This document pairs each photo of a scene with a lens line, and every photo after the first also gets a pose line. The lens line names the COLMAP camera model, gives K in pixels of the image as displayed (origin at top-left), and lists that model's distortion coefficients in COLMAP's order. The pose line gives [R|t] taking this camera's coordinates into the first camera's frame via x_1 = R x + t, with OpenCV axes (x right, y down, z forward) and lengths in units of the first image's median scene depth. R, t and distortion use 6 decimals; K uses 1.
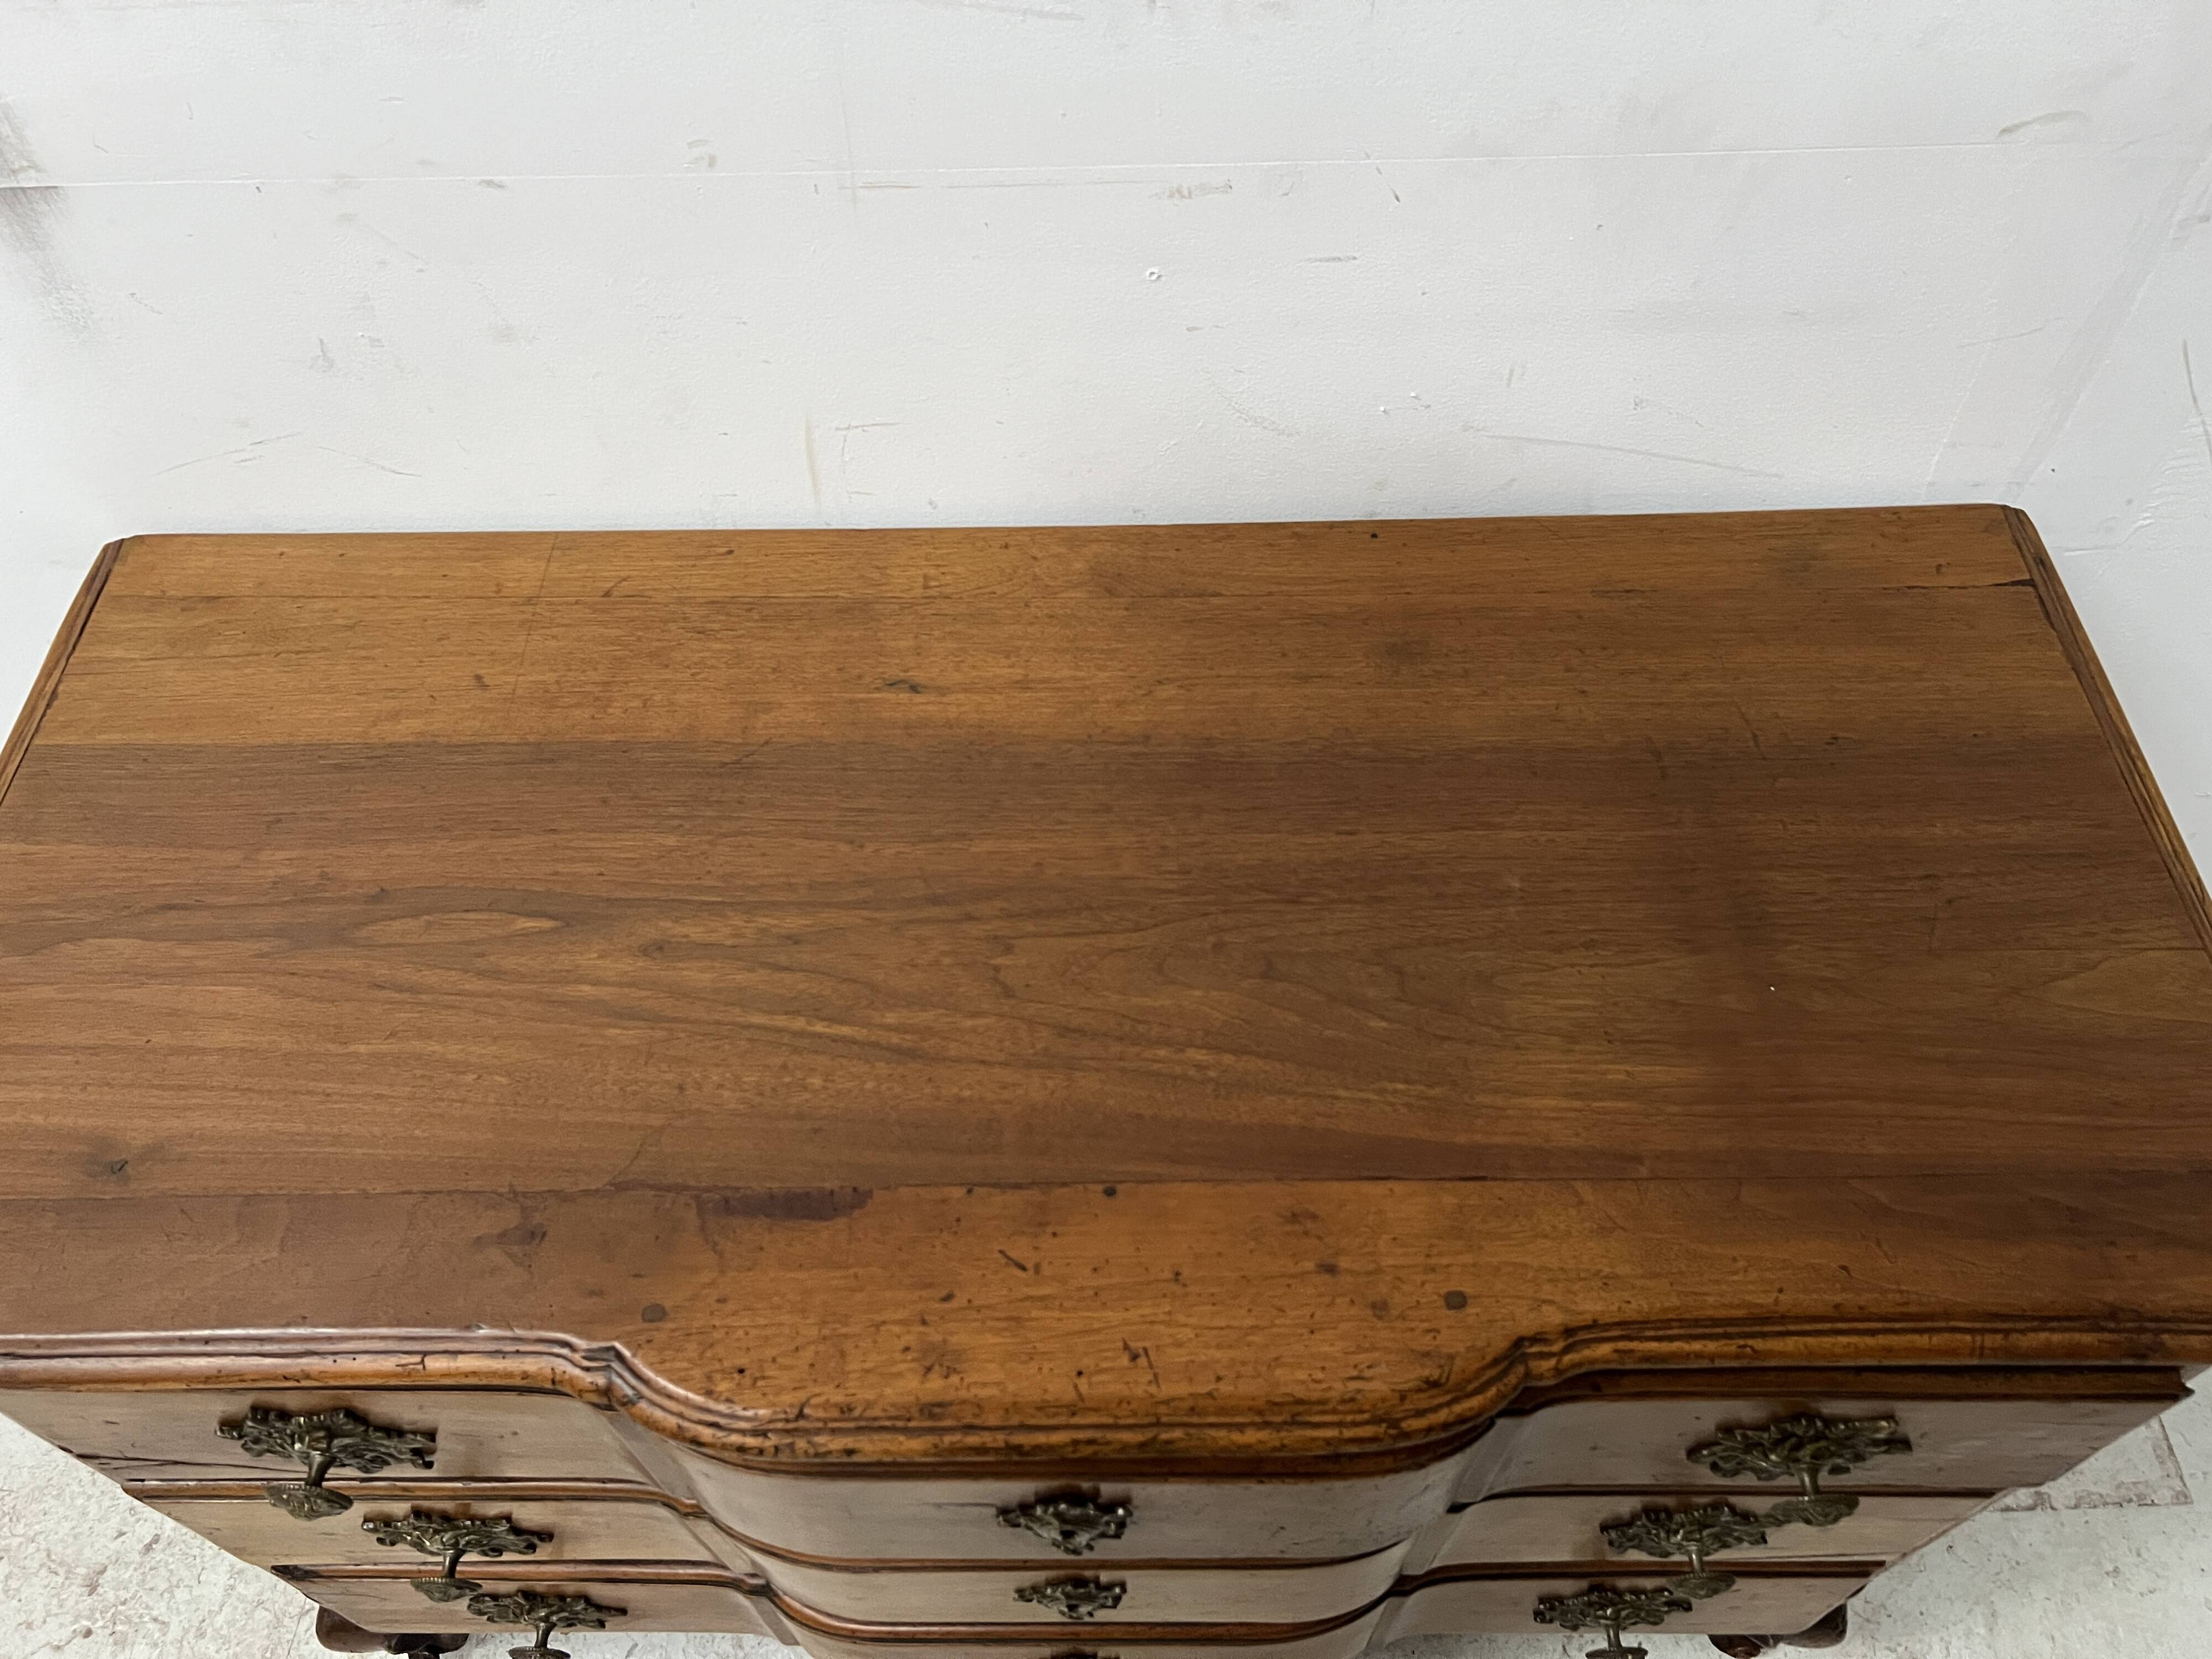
lens RADIAL K [[1661.3, 0, 1100.5], [0, 1661.3, 833.6], [0, 0, 1]] dist [0.051495, -0.068578]
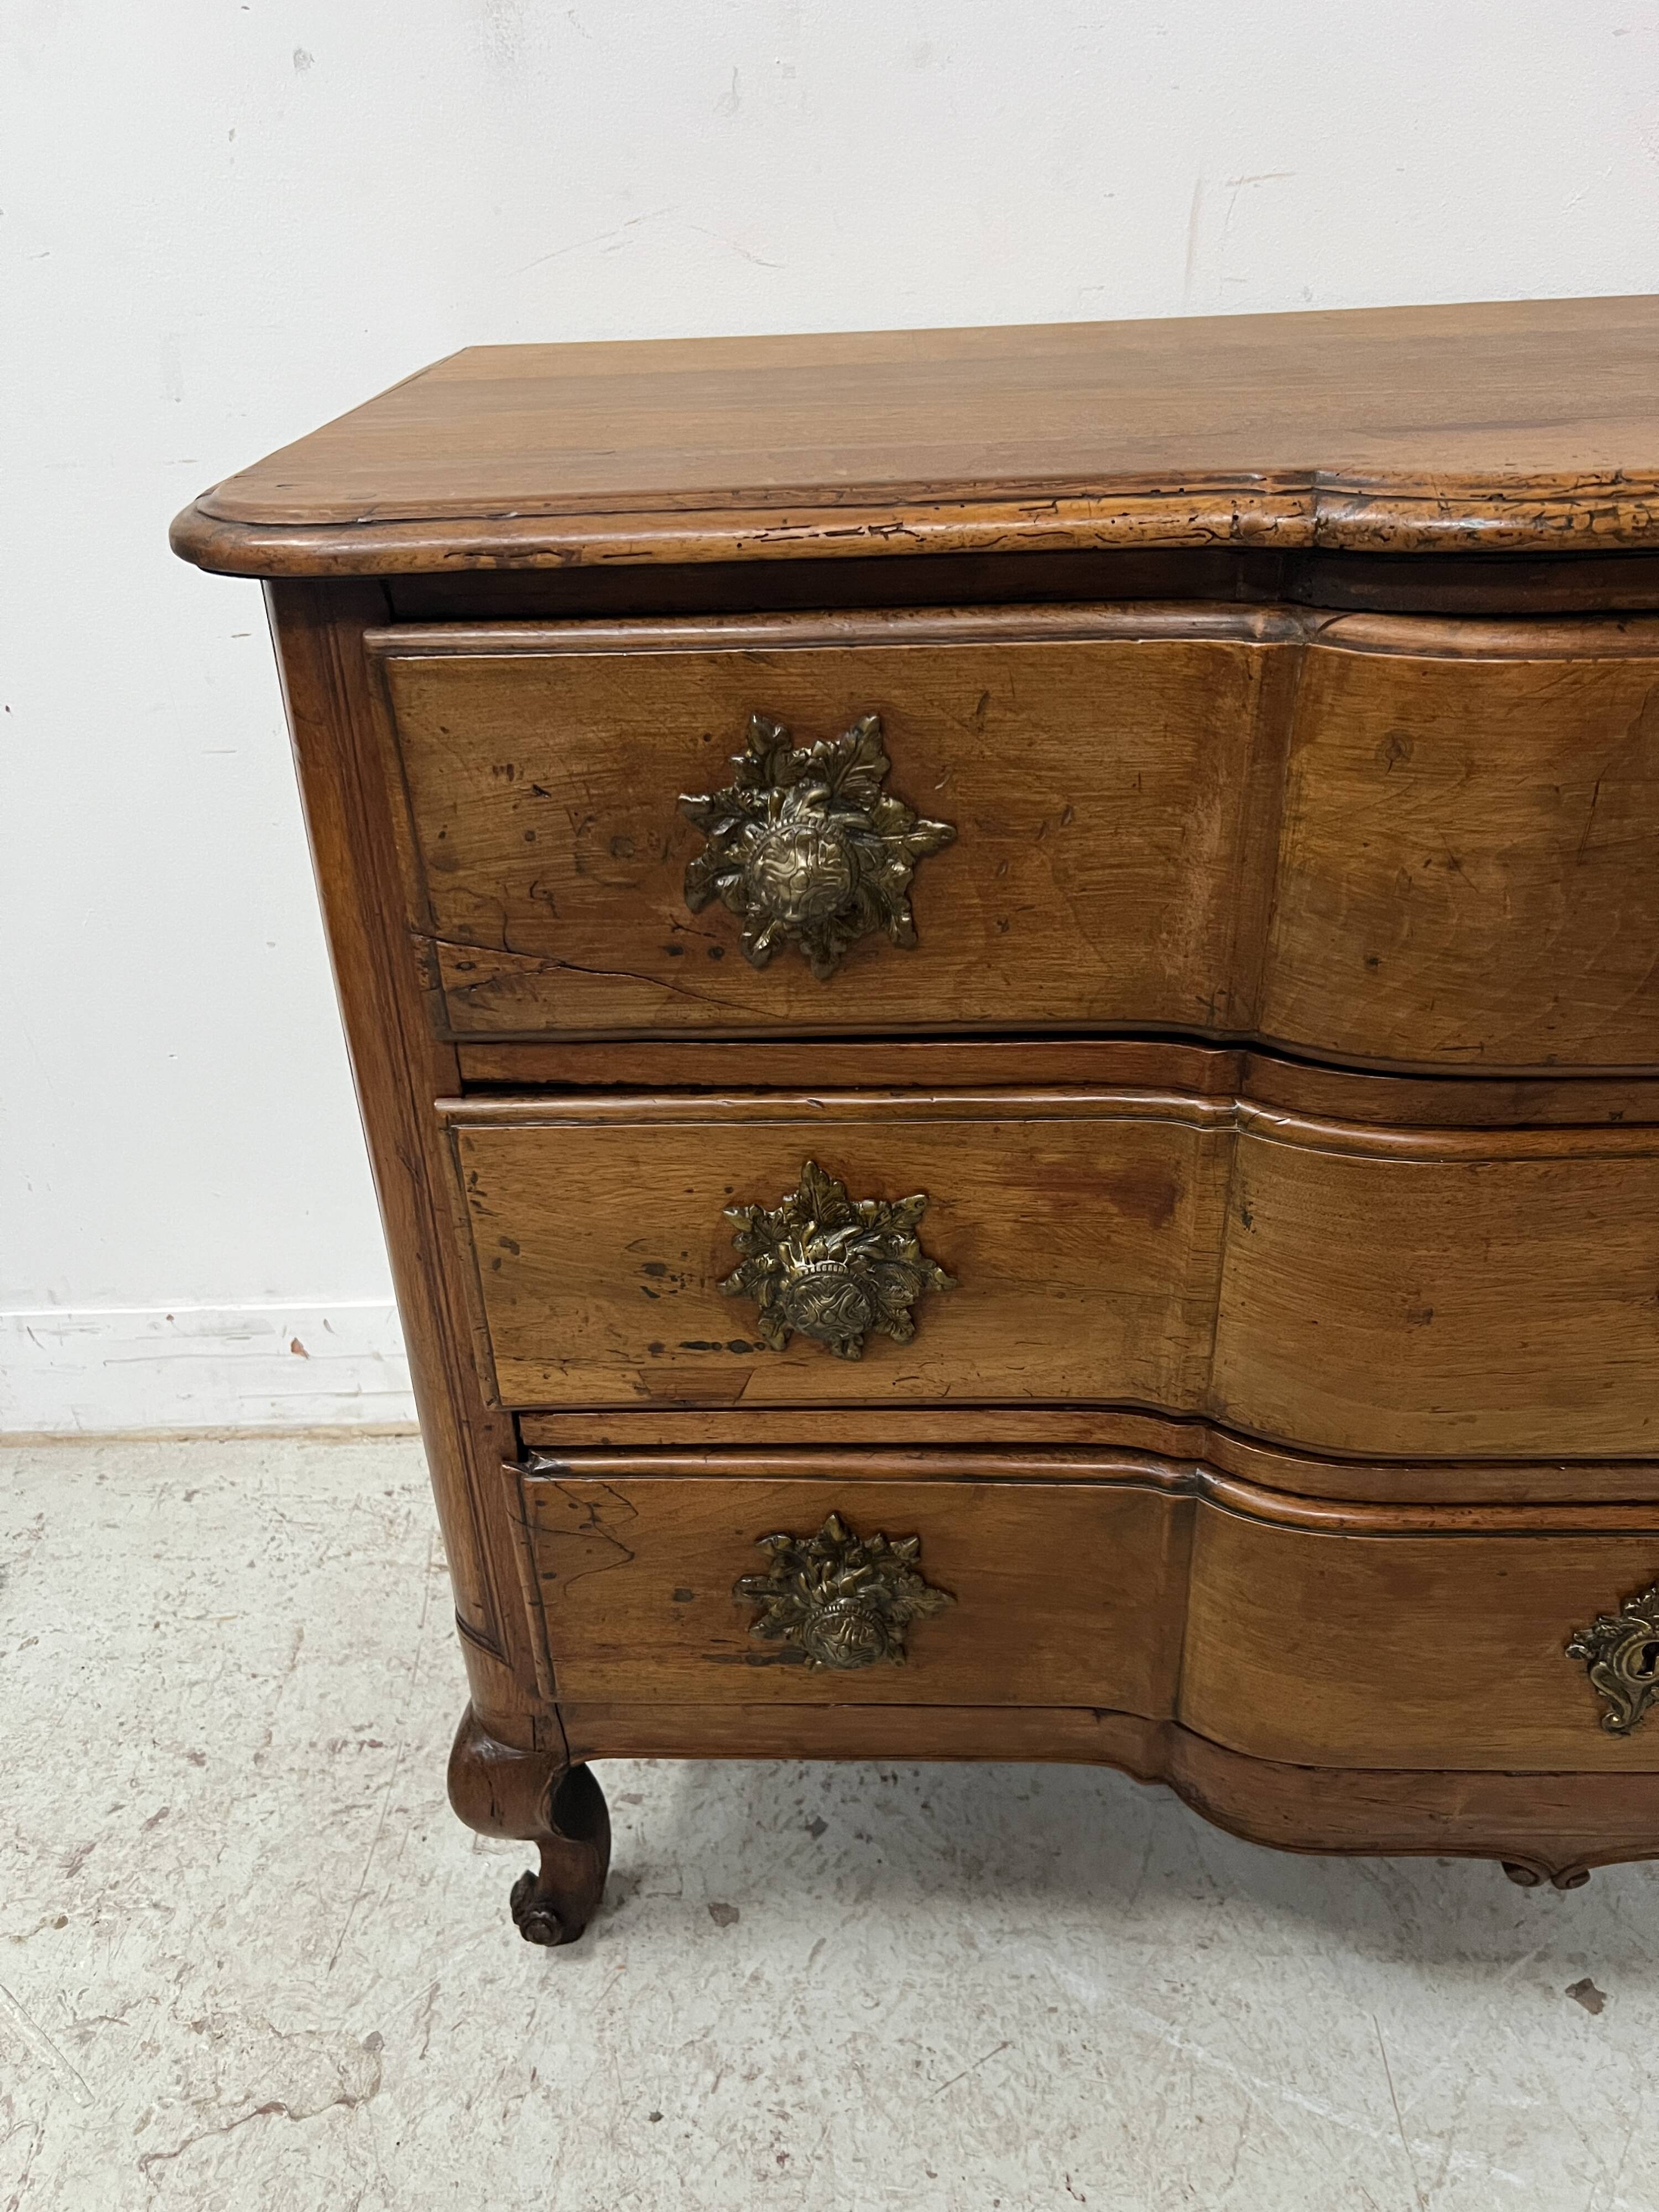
lens RADIAL K [[1652.4, 0, 815.1], [0, 1652.4, 1114.0], [0, 0, 1]] dist [0.041554, -0.056085]
pose [[0.998949, -0.007102, -0.045277, -0.247398], [-0.011474, 0.917703, -0.397101, 0.444224], [0.044371, 0.397203, 0.916657, 0.217368]]
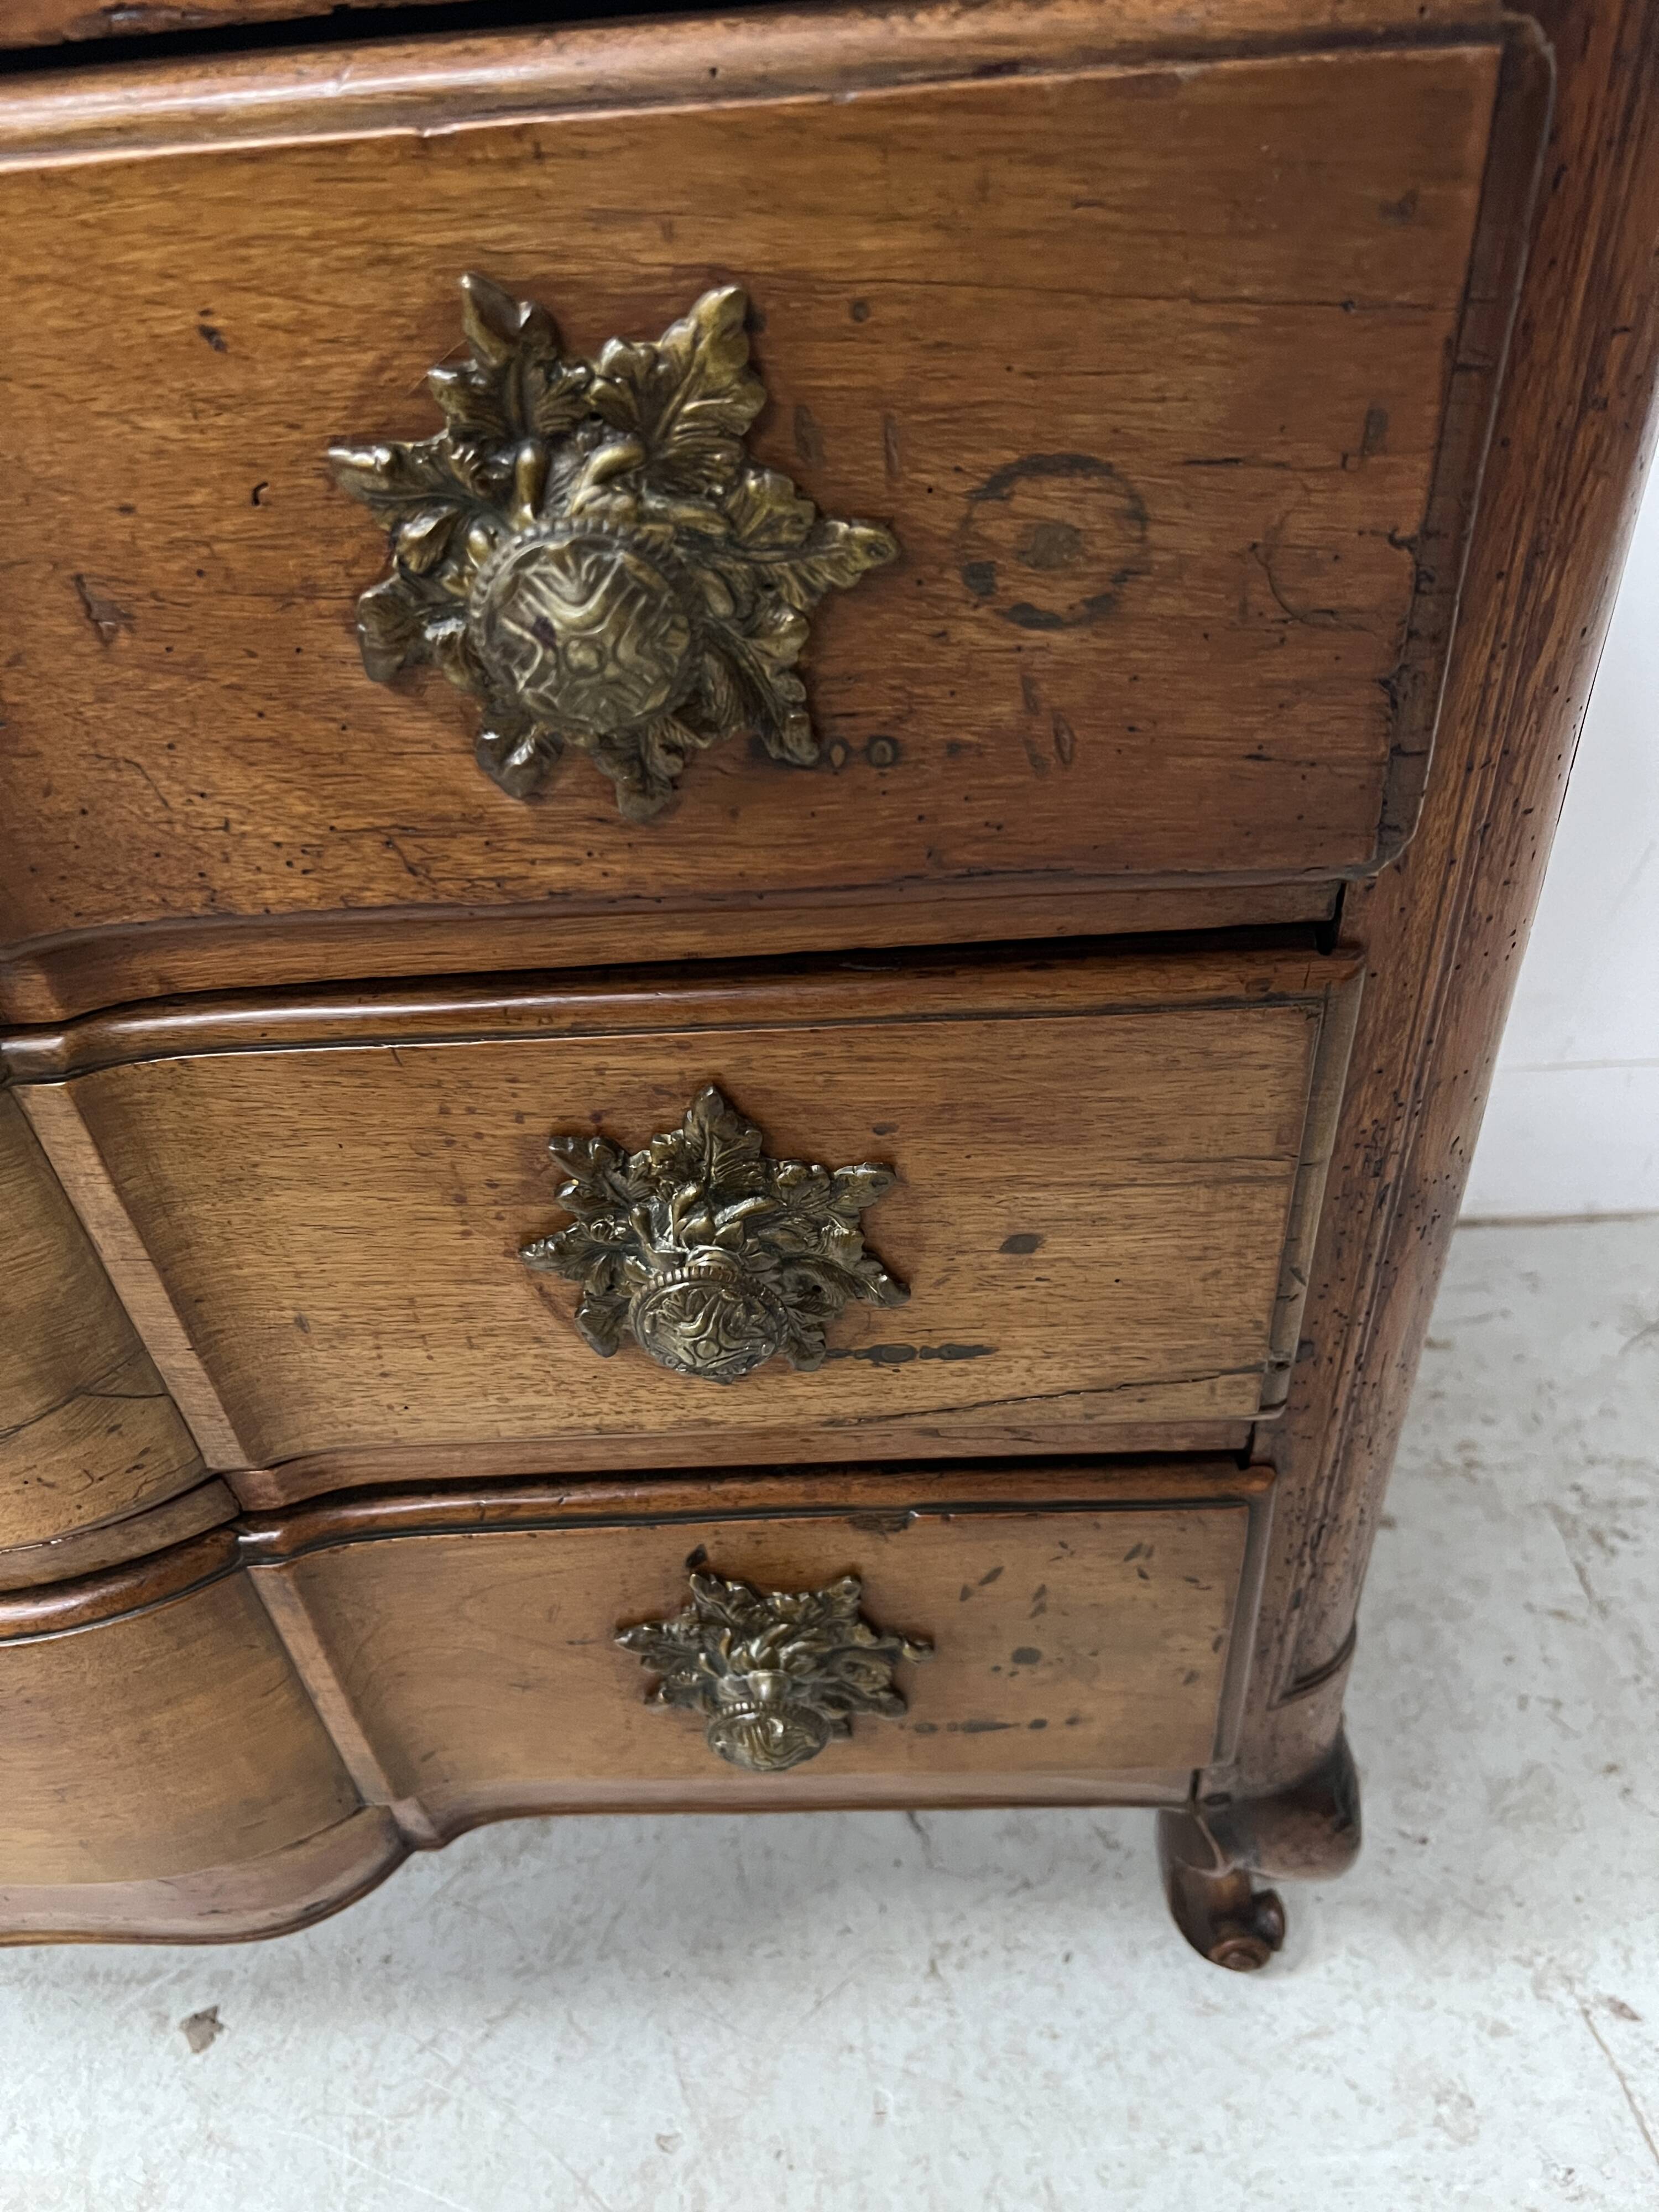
lens RADIAL K [[1677.0, 0, 821.8], [0, 1677.0, 1110.5], [0, 0, 1]] dist [0.023919, -0.033321]
pose [[0.997906, -0.030136, -0.057235, 0.278629], [0.016791, 0.975192, -0.220722, 0.328324], [0.062467, 0.219299, 0.973656, 0.381016]]
